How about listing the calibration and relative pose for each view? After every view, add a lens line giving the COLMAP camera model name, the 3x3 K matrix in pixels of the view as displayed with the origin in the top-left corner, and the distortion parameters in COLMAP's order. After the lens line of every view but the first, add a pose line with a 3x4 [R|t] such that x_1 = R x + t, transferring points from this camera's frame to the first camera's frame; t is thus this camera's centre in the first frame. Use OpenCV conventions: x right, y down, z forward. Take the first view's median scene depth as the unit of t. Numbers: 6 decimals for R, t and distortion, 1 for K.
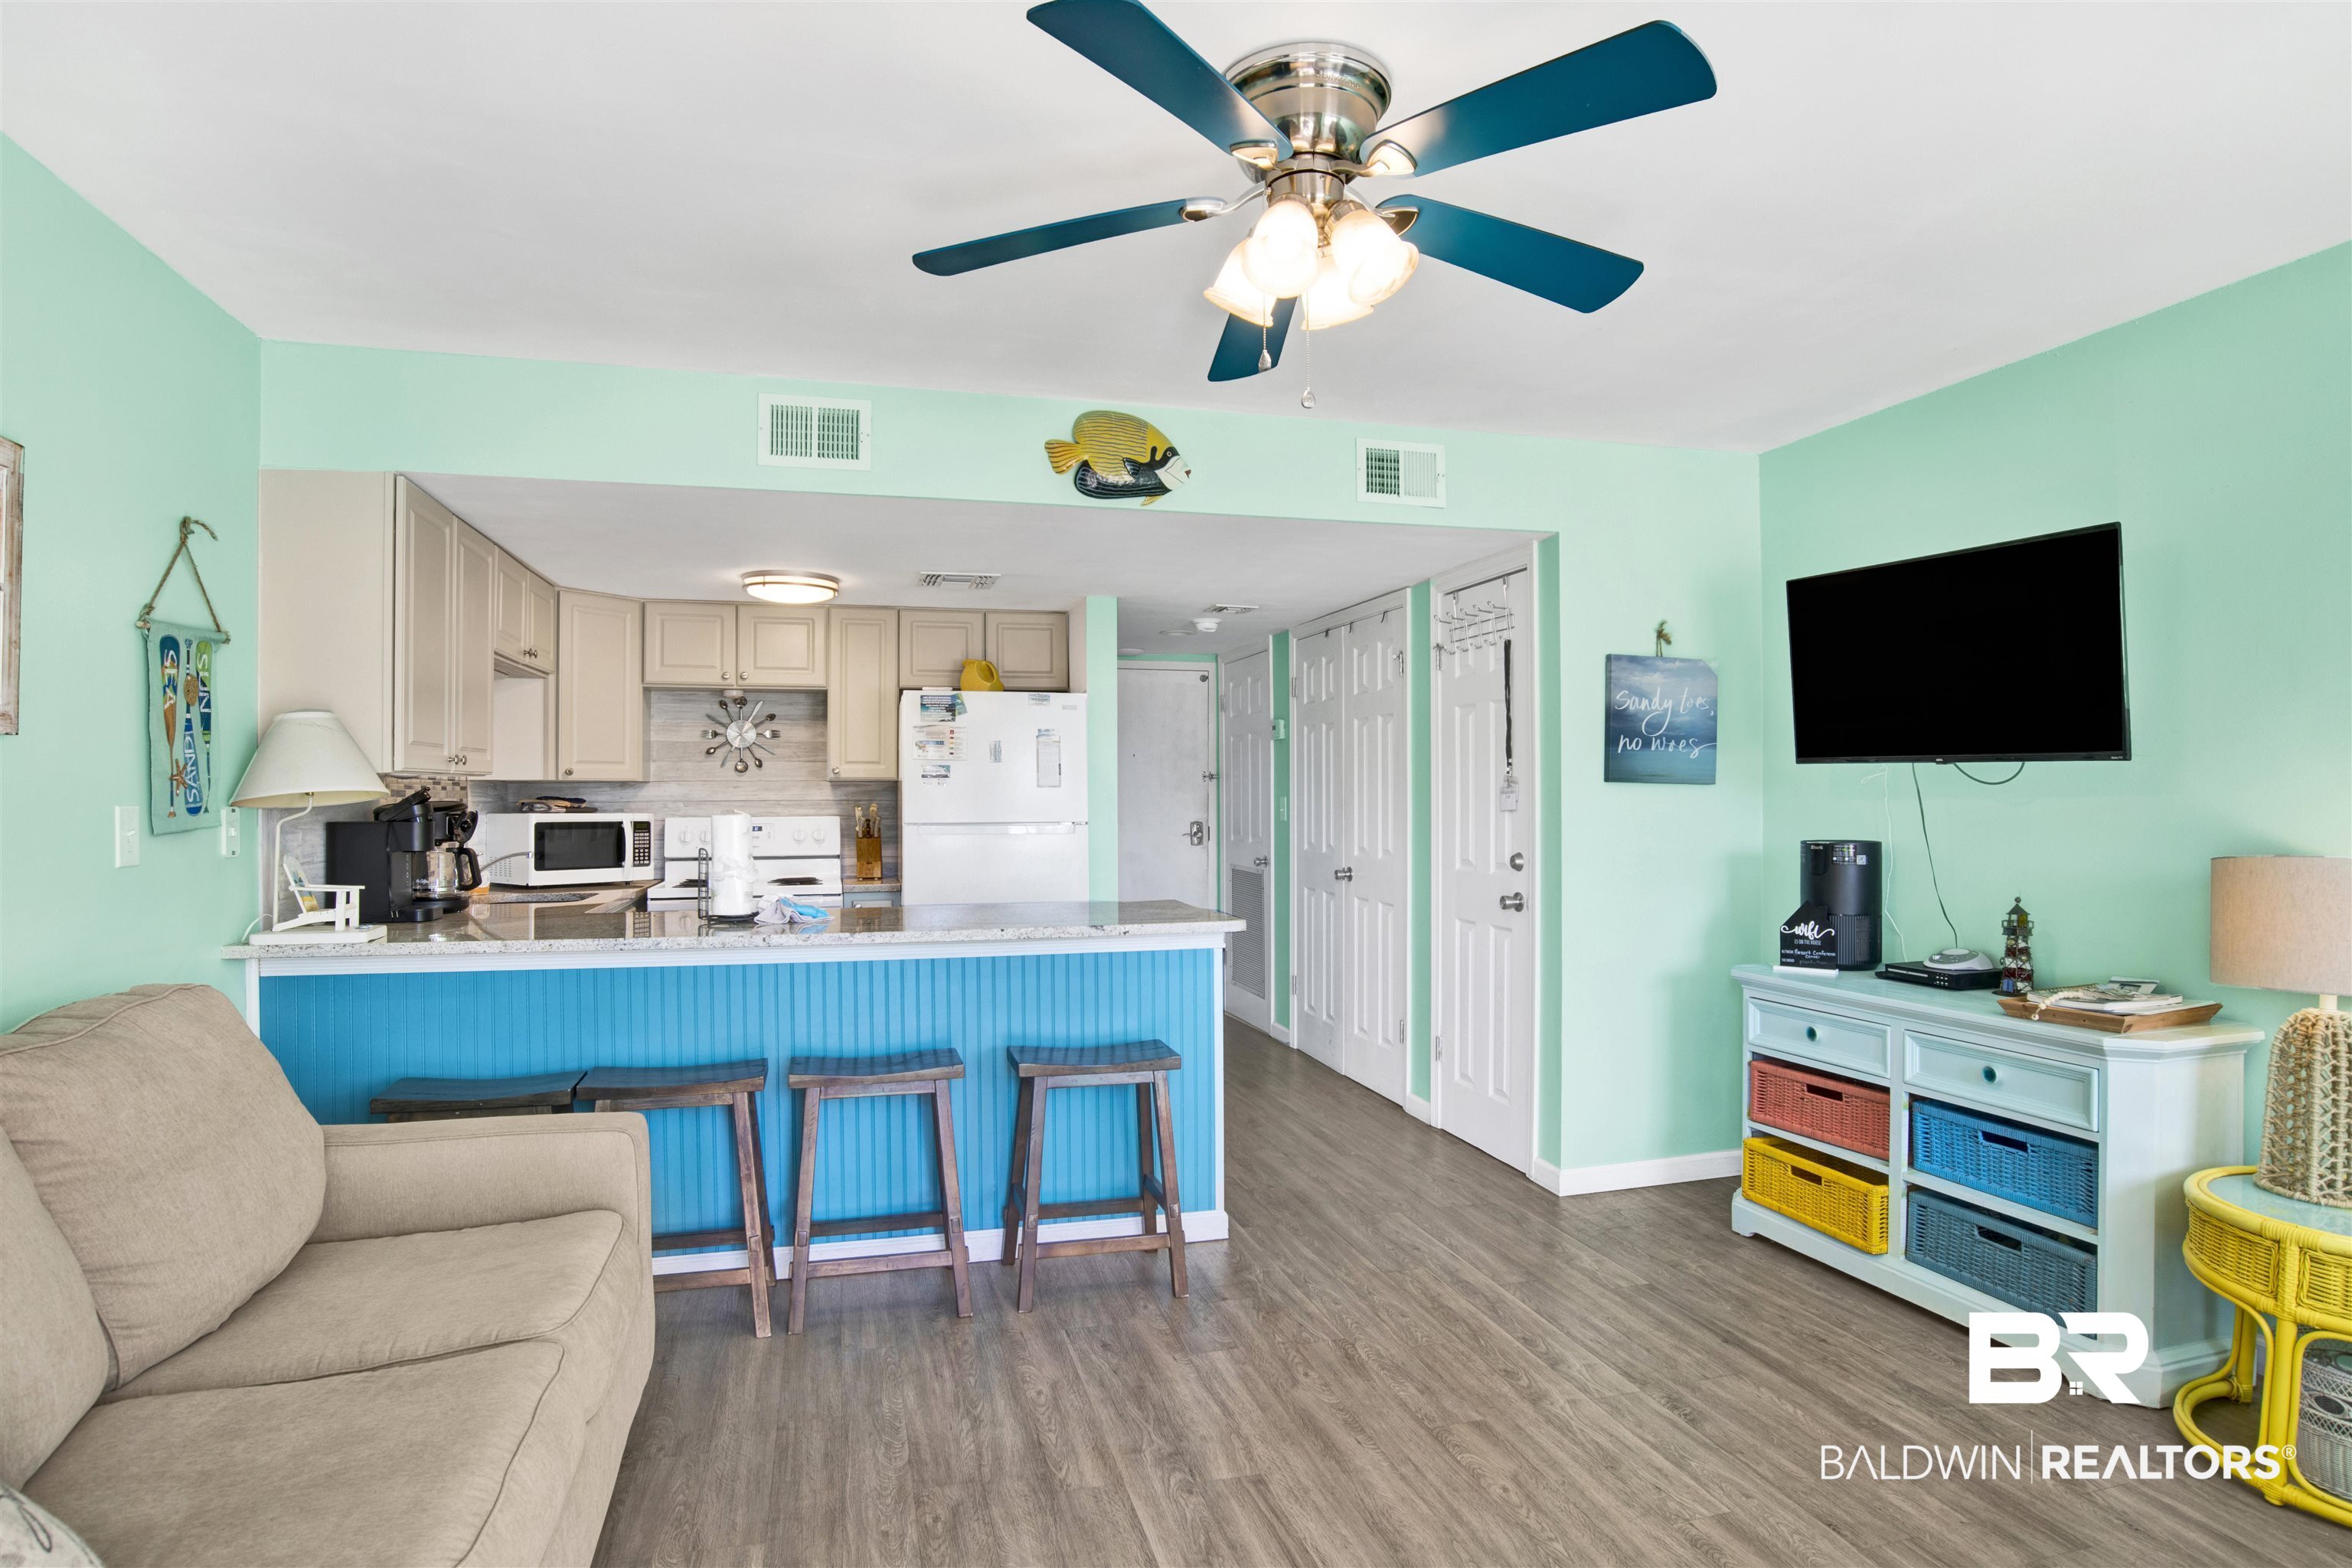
lens RADIAL K [[1239.4, 0, 1171.1], [0, 1239.4, 803.0], [0, 0, 1]] dist [-0.075884, 0.026055]
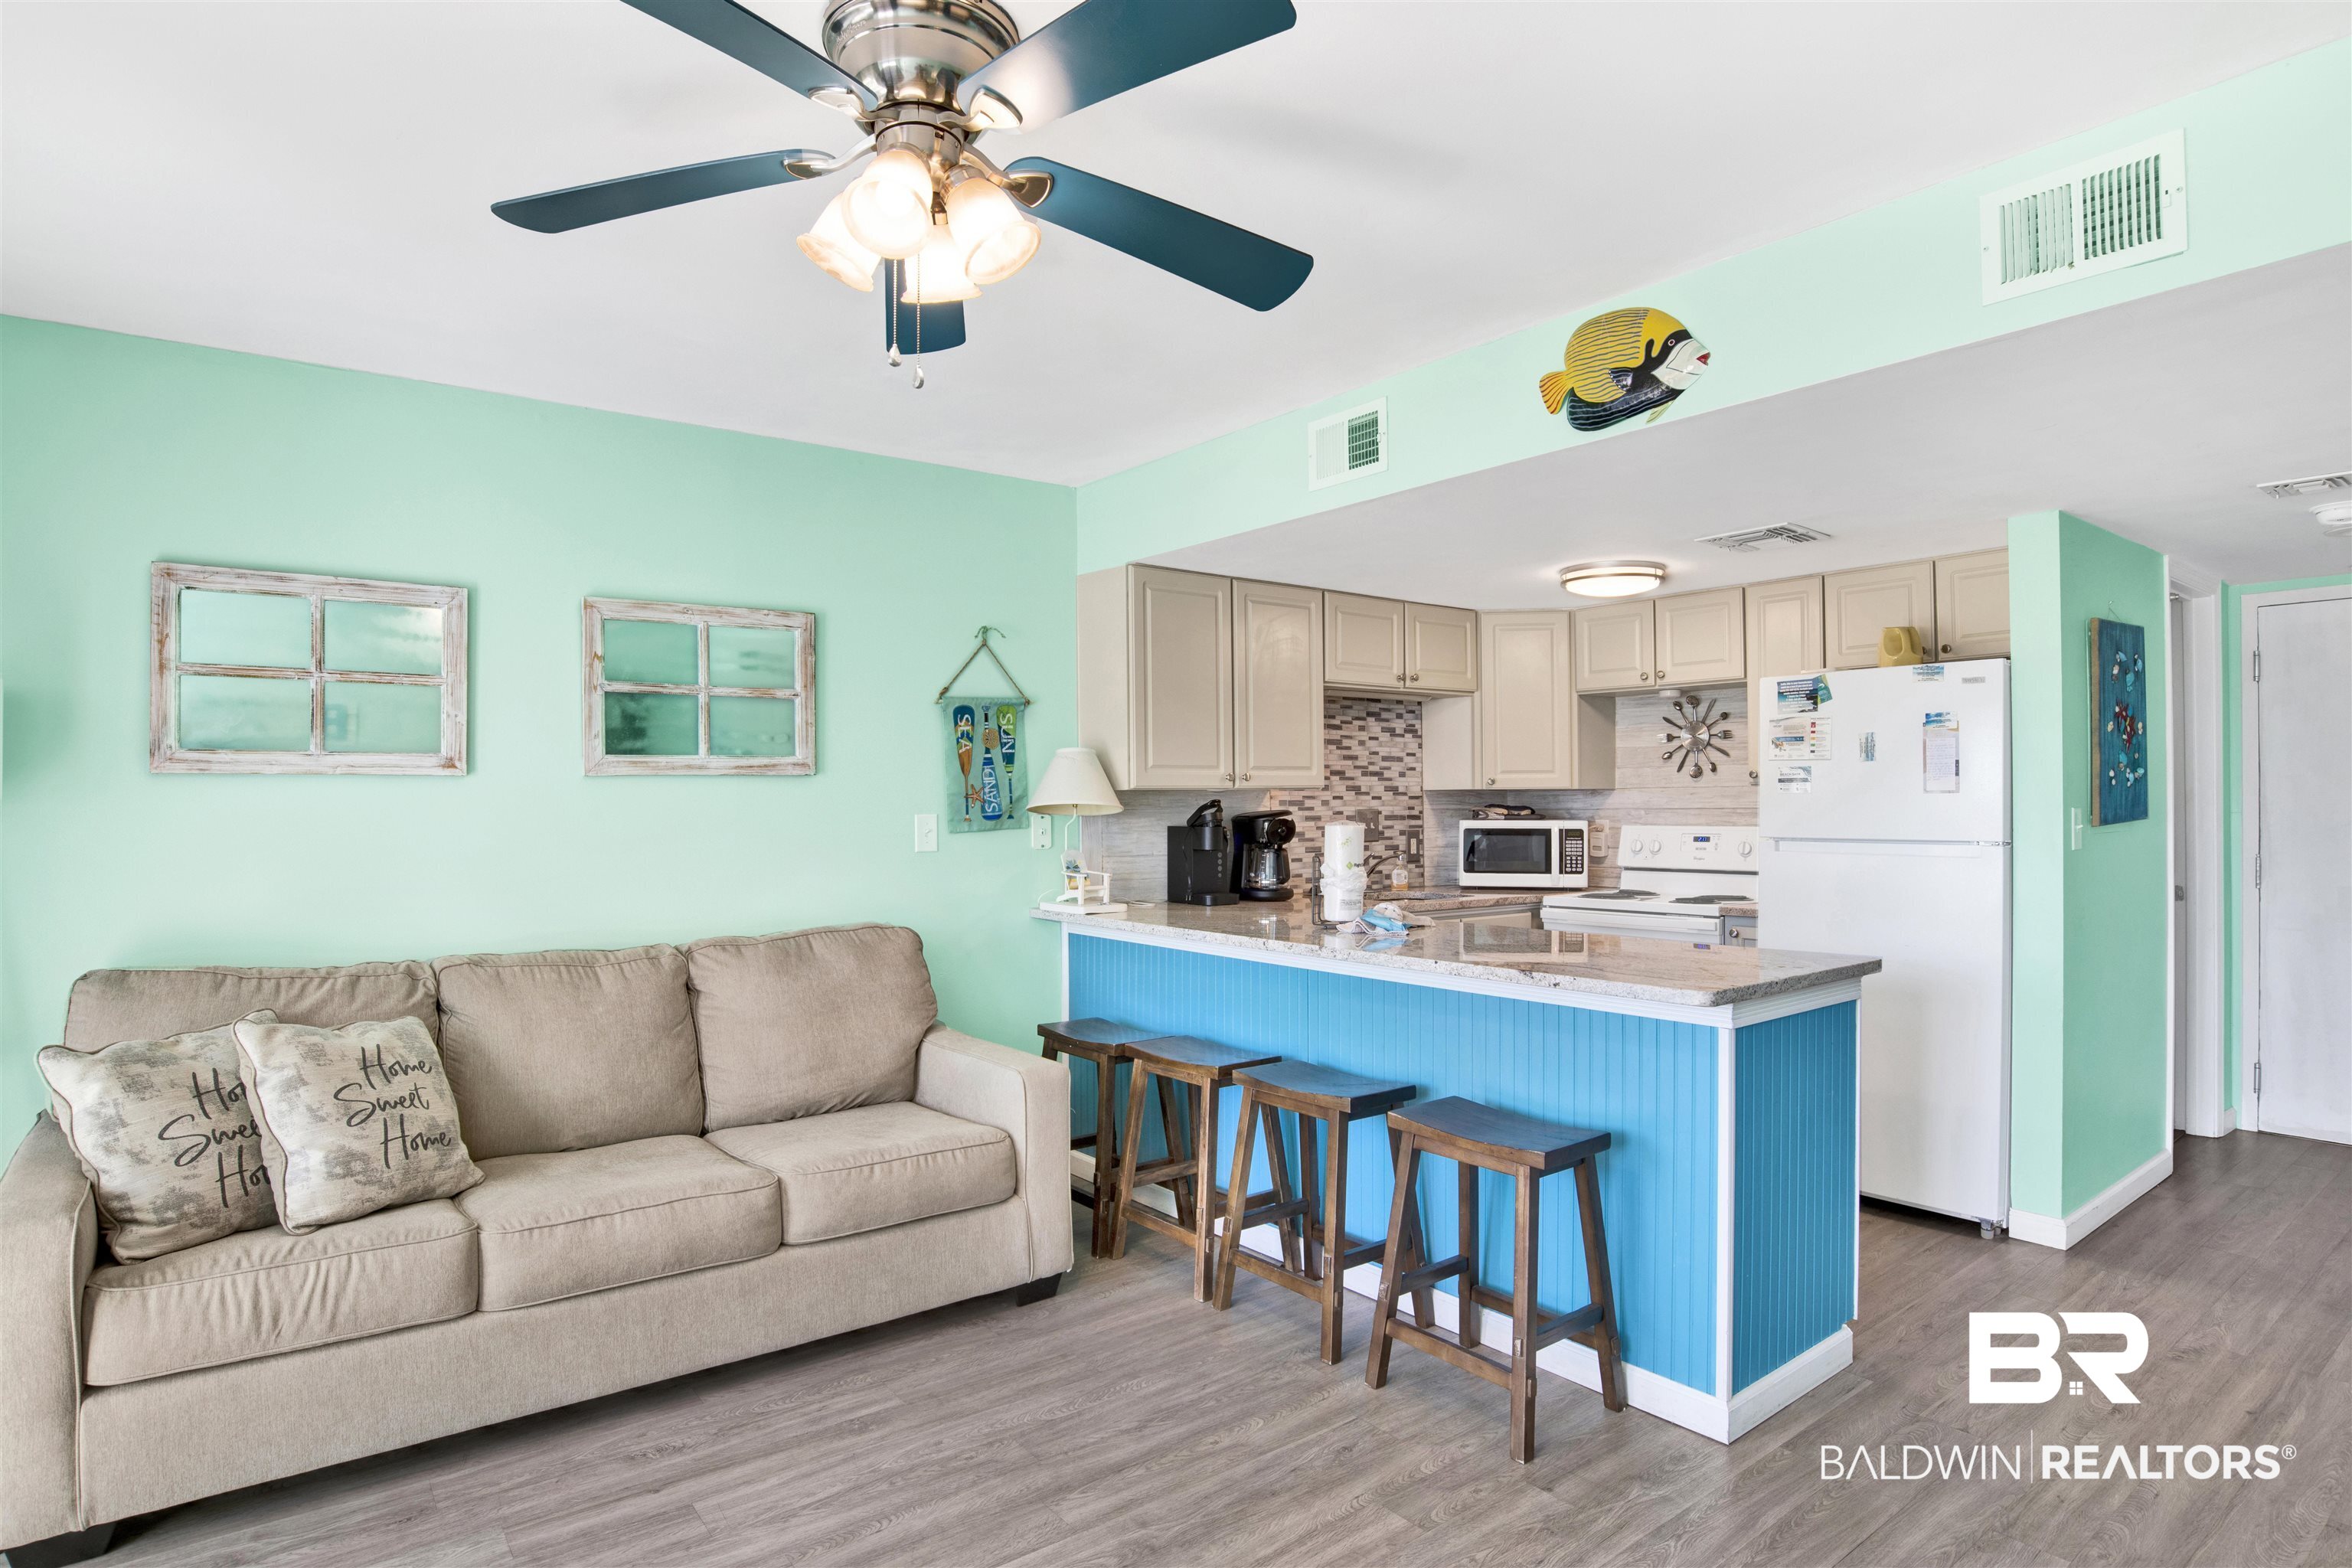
lens RADIAL K [[1254.1, 0, 1186.9], [0, 1254.1, 806.6], [0, 0, 1]] dist [-0.073711, 0.025218]
pose [[0.382713, 0.003260, -0.923861, 0.591507], [-0.001055, 0.999995, 0.003092, -0.009483], [0.923867, -0.000209, 0.382715, 0.475114]]
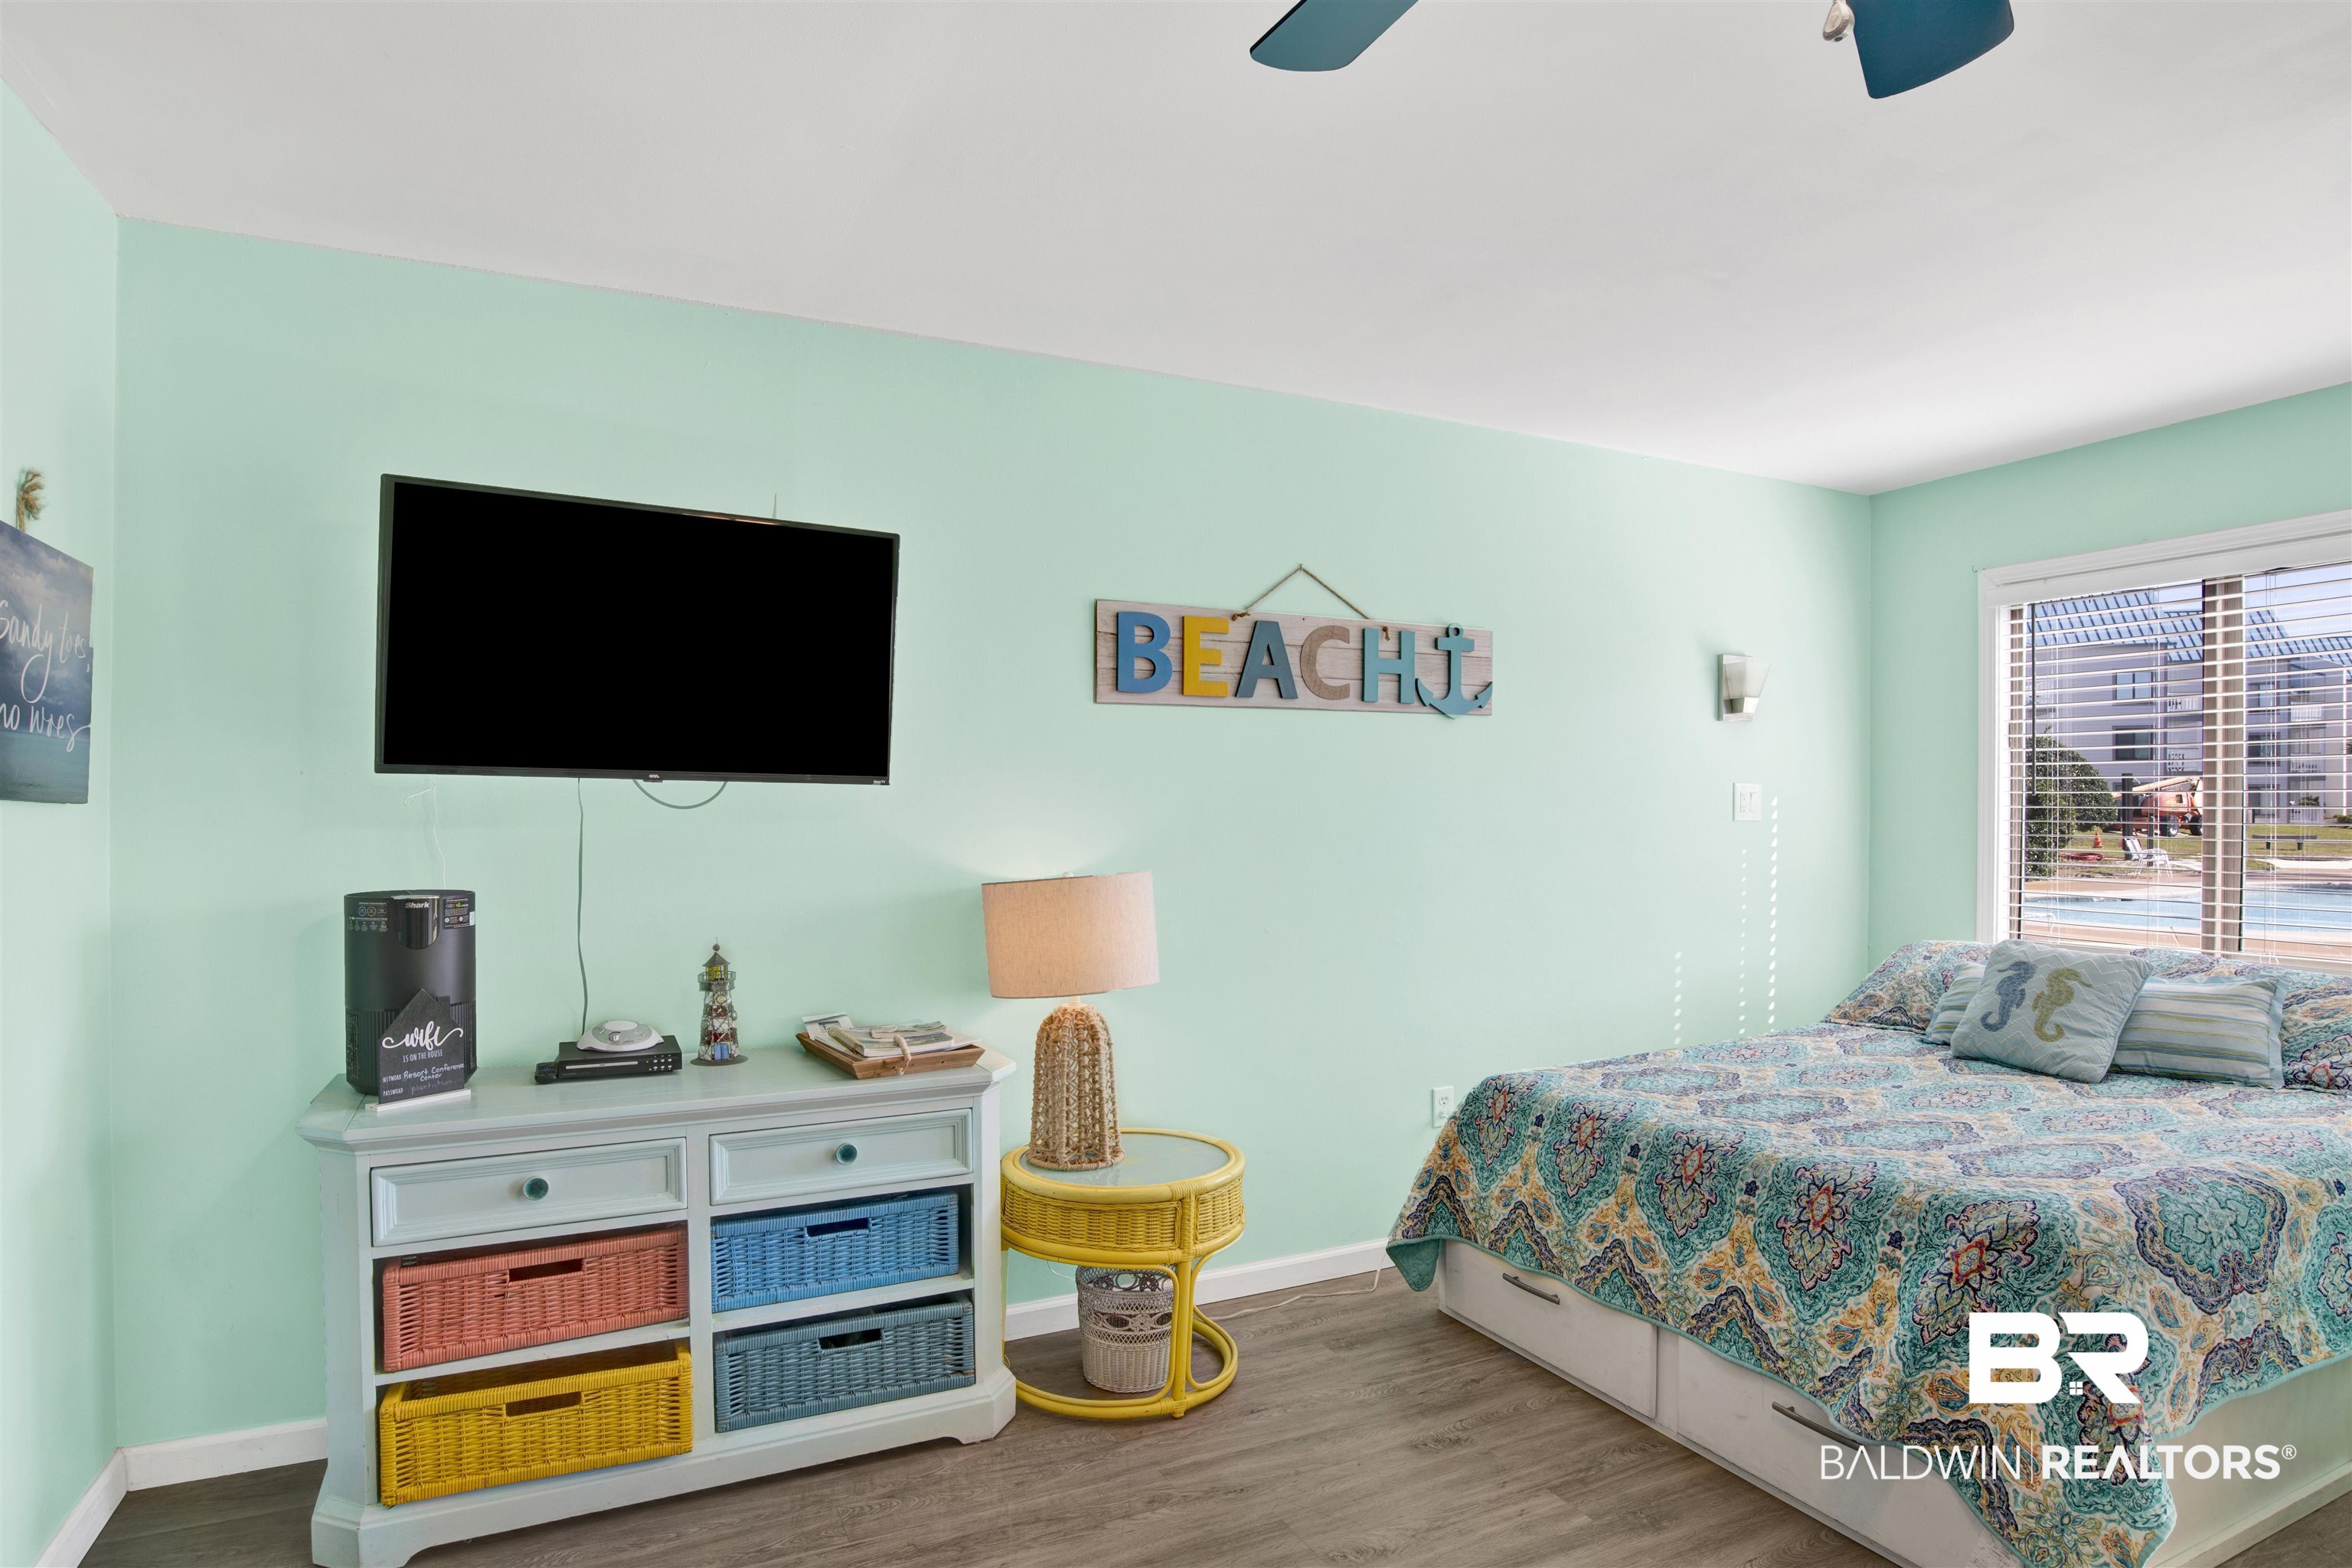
lens RADIAL K [[1239.4, 0, 1171.1], [0, 1239.4, 803.0], [0, 0, 1]] dist [-0.075884, 0.026055]
pose [[-0.181378, 0.006690, 0.983391, -0.176779], [0.005583, 0.999968, -0.005773, -0.012155], [-0.983398, 0.004443, -0.181409, 0.778040]]
